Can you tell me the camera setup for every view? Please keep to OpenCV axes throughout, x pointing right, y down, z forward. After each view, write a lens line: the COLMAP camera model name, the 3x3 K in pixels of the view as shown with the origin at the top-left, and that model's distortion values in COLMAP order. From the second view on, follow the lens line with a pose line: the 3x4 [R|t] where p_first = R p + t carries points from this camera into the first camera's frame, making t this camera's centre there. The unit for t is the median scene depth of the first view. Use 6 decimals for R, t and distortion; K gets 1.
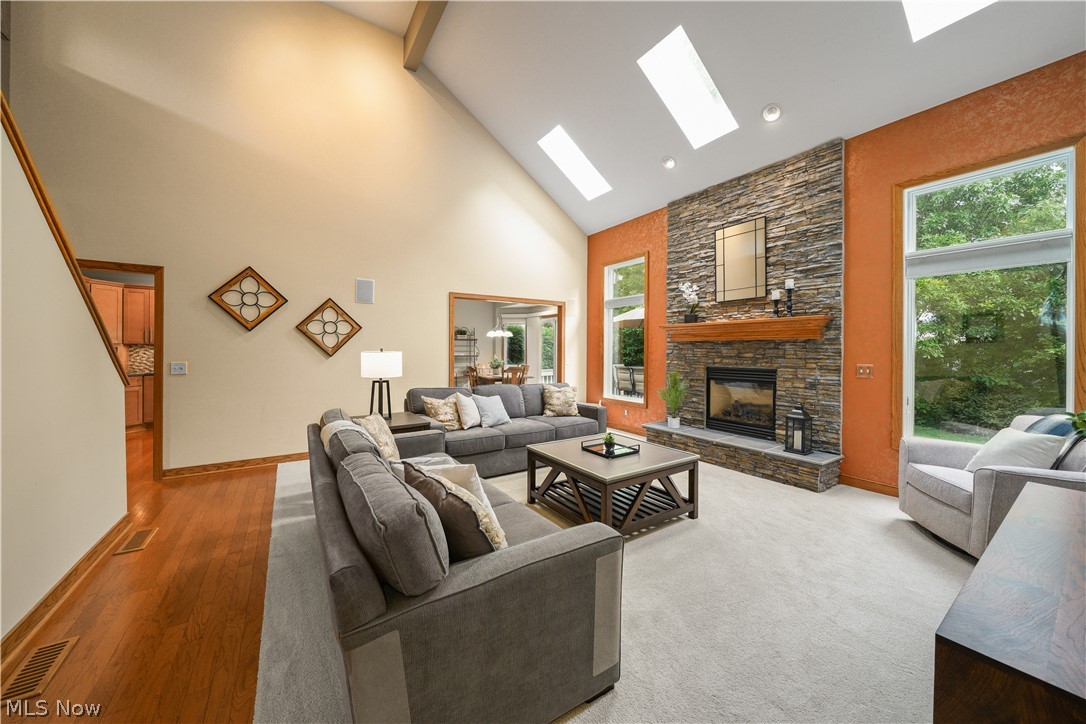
lens RADIAL K [[382.3, 0, 533.1], [0, 382.3, 347.3], [0, 0, 1]] dist [-0.000348, 0.000095]
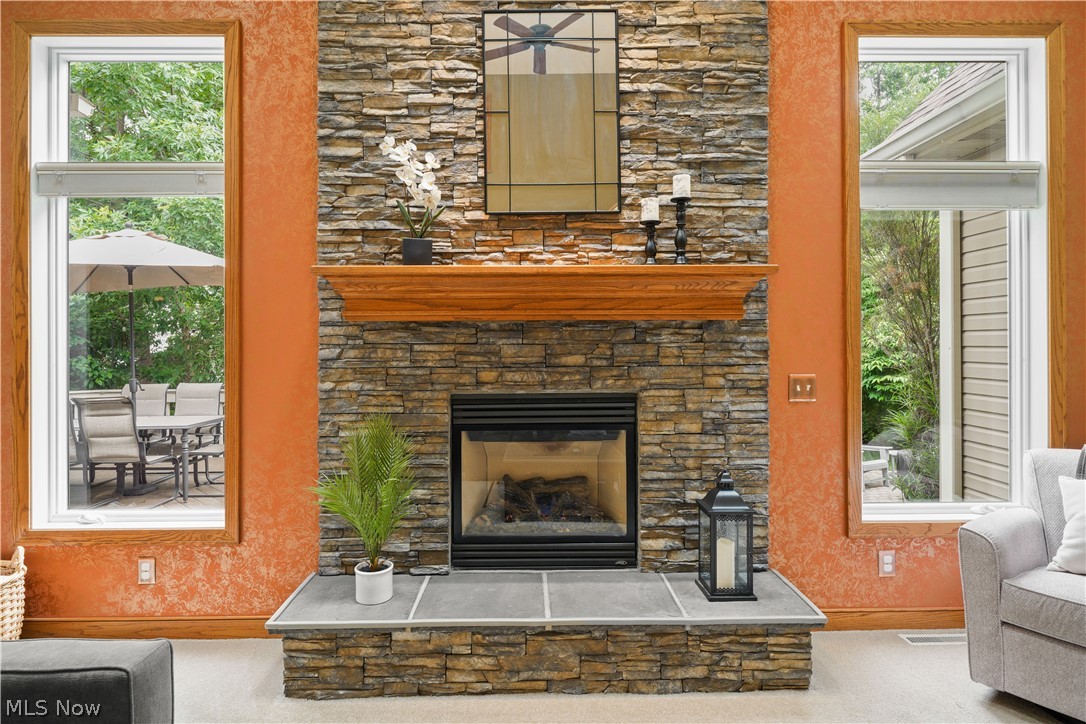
lens RADIAL K [[597.8, 0, 529.4], [0, 597.8, 343.3], [0, 0, 1]] dist [0.000163, 0.000933]
pose [[0.531865, -0.006339, 0.846806, 0.028035], [0.001912, 0.999978, 0.006285, -0.000230], [-0.846827, -0.001724, 0.531865, 0.707500]]
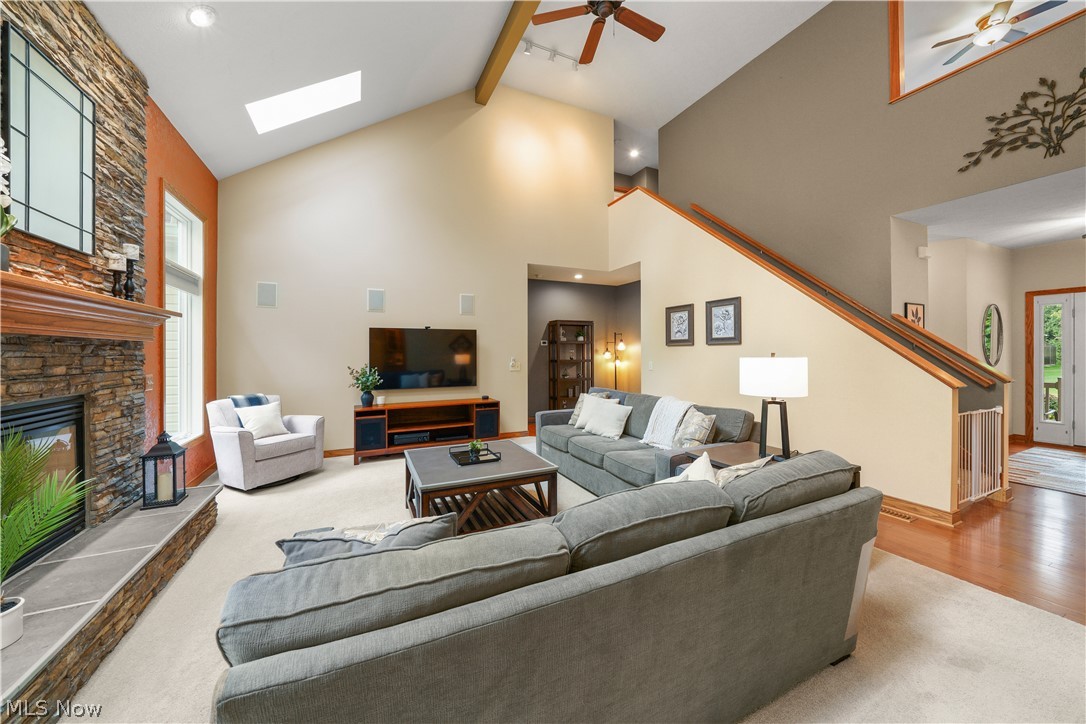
lens RADIAL K [[382.3, 0, 533.1], [0, 382.3, 347.3], [0, 0, 1]] dist [-0.000348, 0.000095]
pose [[-0.989654, 0.000486, 0.143475, -0.061277], [-0.002801, 0.999738, -0.022704, 0.001847], [-0.143449, -0.022871, -0.989393, 1.355056]]
